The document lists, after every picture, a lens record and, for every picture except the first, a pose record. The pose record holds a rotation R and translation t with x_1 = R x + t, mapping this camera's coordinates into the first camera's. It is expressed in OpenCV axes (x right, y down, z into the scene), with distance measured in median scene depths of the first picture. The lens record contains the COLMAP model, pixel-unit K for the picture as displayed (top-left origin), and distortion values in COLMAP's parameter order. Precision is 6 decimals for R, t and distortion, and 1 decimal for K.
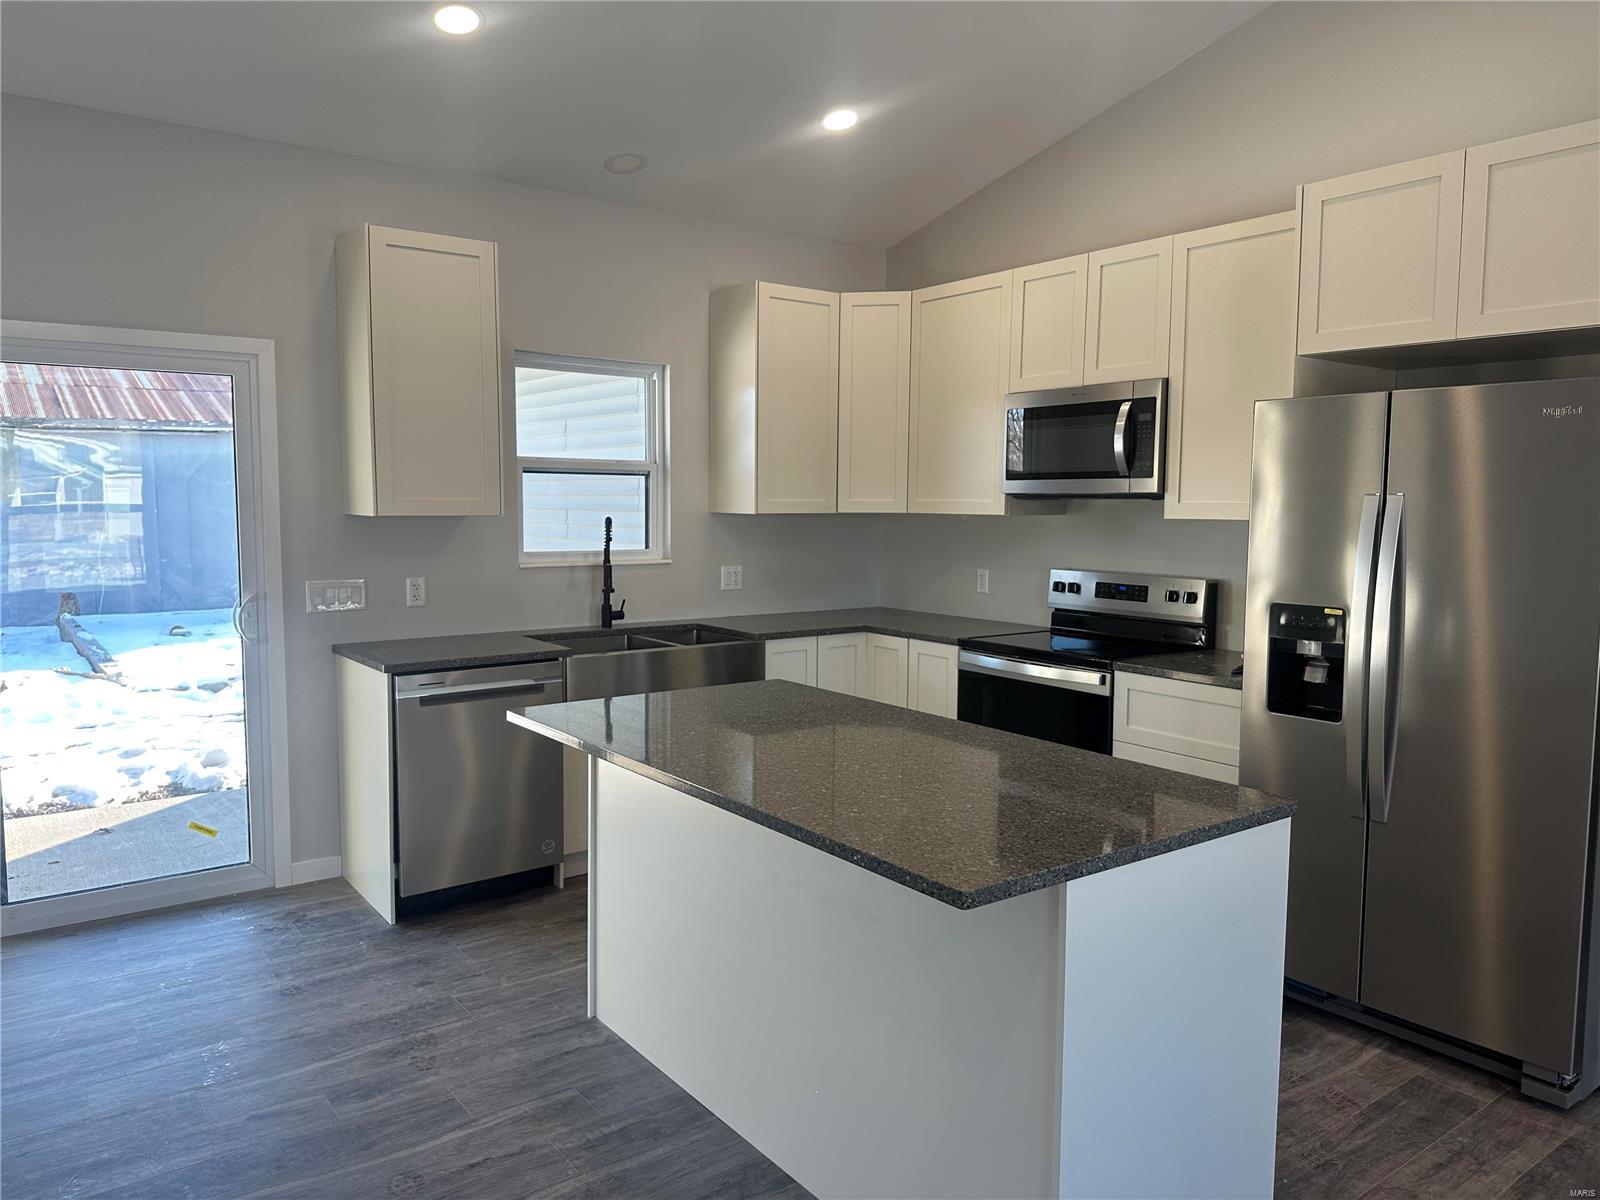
lens RADIAL K [[1122.6, 0, 792.8], [0, 1122.6, 593.0], [0, 0, 1]] dist [0.049460, -0.061454]
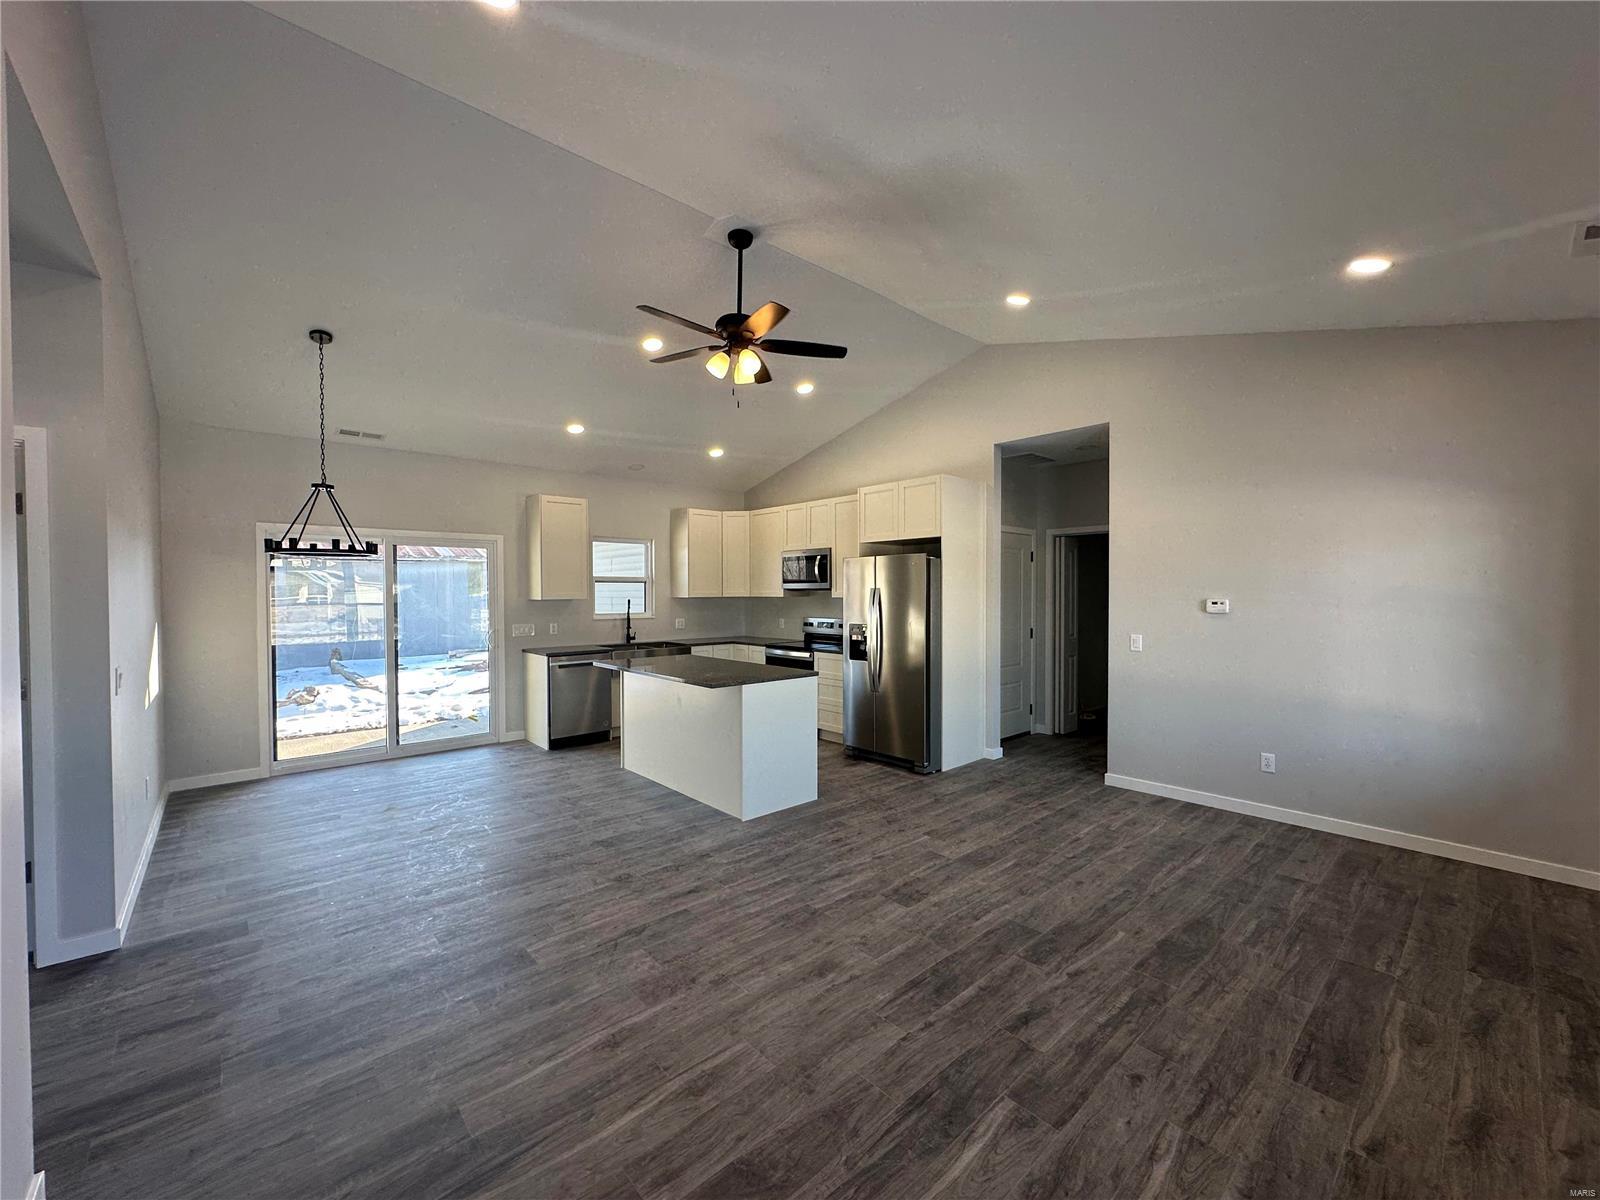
lens RADIAL K [[637.3, 0, 802.5], [0, 637.3, 605.1], [0, 0, 1]] dist [-0.001829, 0.000804]
pose [[0.995563, -0.012611, 0.093247, 0.103648], [0.018502, 0.997868, -0.062585, 0.048223], [-0.092259, 0.064033, 0.993674, -0.531657]]
